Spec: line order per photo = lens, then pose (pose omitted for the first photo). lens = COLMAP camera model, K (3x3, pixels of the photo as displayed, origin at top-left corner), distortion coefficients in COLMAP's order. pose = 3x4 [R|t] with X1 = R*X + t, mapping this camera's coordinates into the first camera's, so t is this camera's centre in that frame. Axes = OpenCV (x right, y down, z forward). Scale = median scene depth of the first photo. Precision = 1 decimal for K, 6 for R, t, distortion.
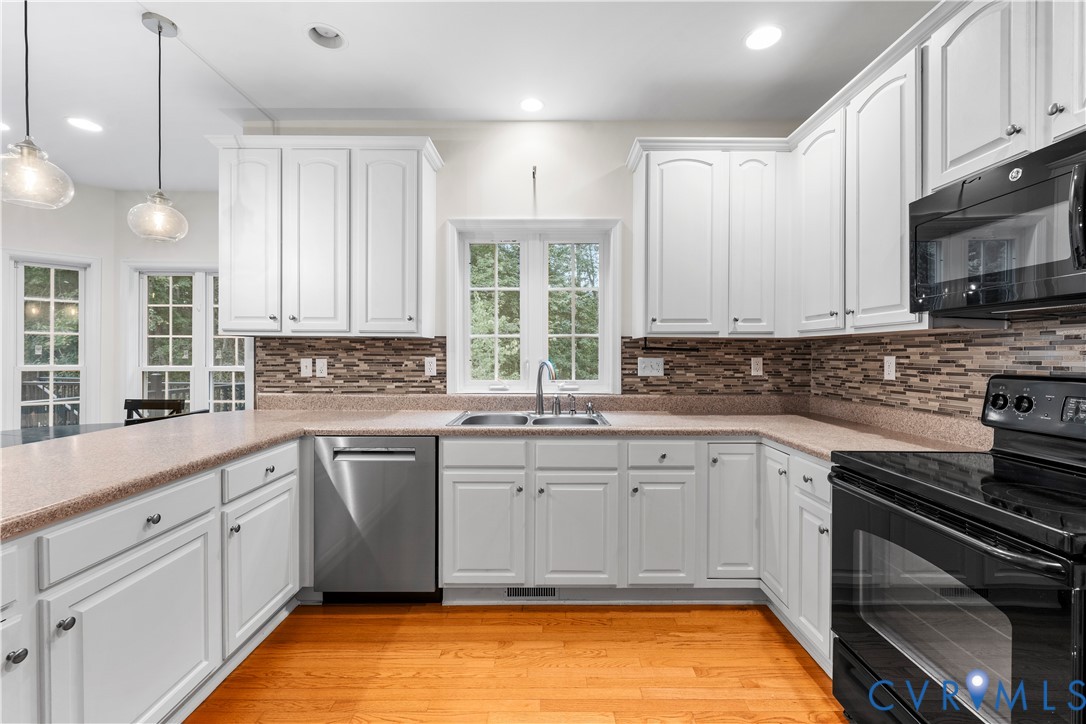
lens RADIAL K [[450.4, 0, 545.0], [0, 450.4, 356.1], [0, 0, 1]] dist [-0.001045, -0.000359]
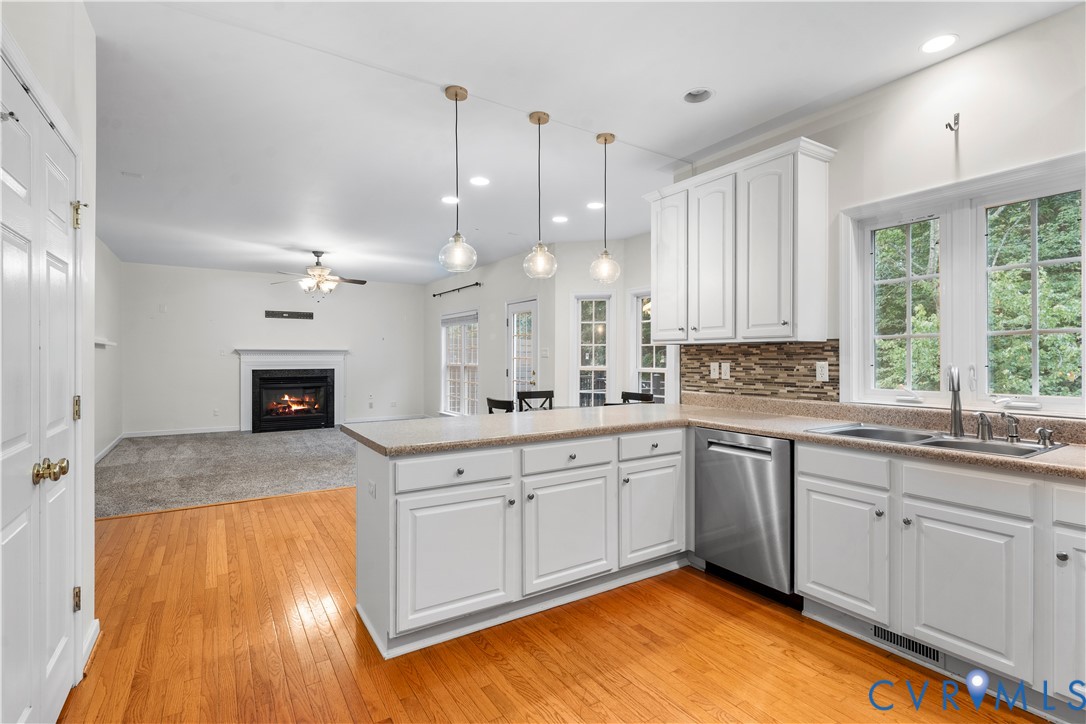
lens RADIAL K [[513.4, 0, 546.9], [0, 513.4, 358.7], [0, 0, 1]] dist [-0.010284, 0.000111]
pose [[0.540764, -0.001646, -0.841173, 0.332486], [-0.002127, 0.999992, -0.003323, 0.000928], [0.841172, 0.003586, 0.540756, -0.058687]]
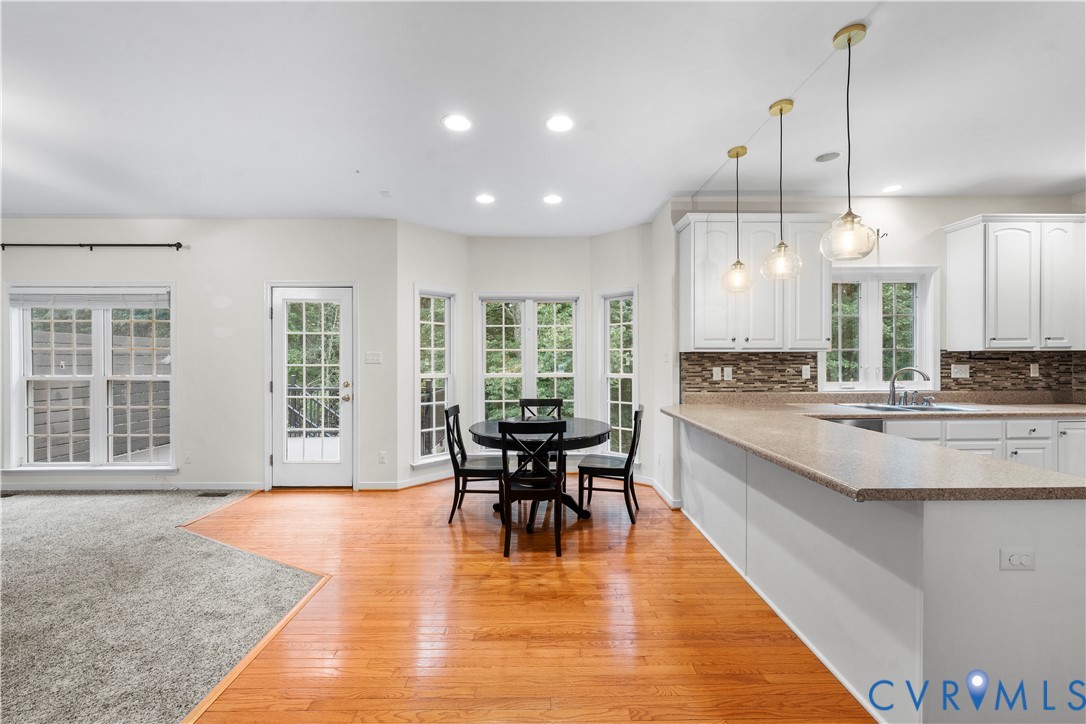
lens RADIAL K [[431.1, 0, 544.0], [0, 431.1, 360.6], [0, 0, 1]] dist [-0.002605, -0.000579]
pose [[0.999949, -0.007558, 0.006725, -1.076223], [0.007569, 0.999970, -0.001606, -0.017023], [-0.006712, 0.001657, 0.999976, -0.331852]]
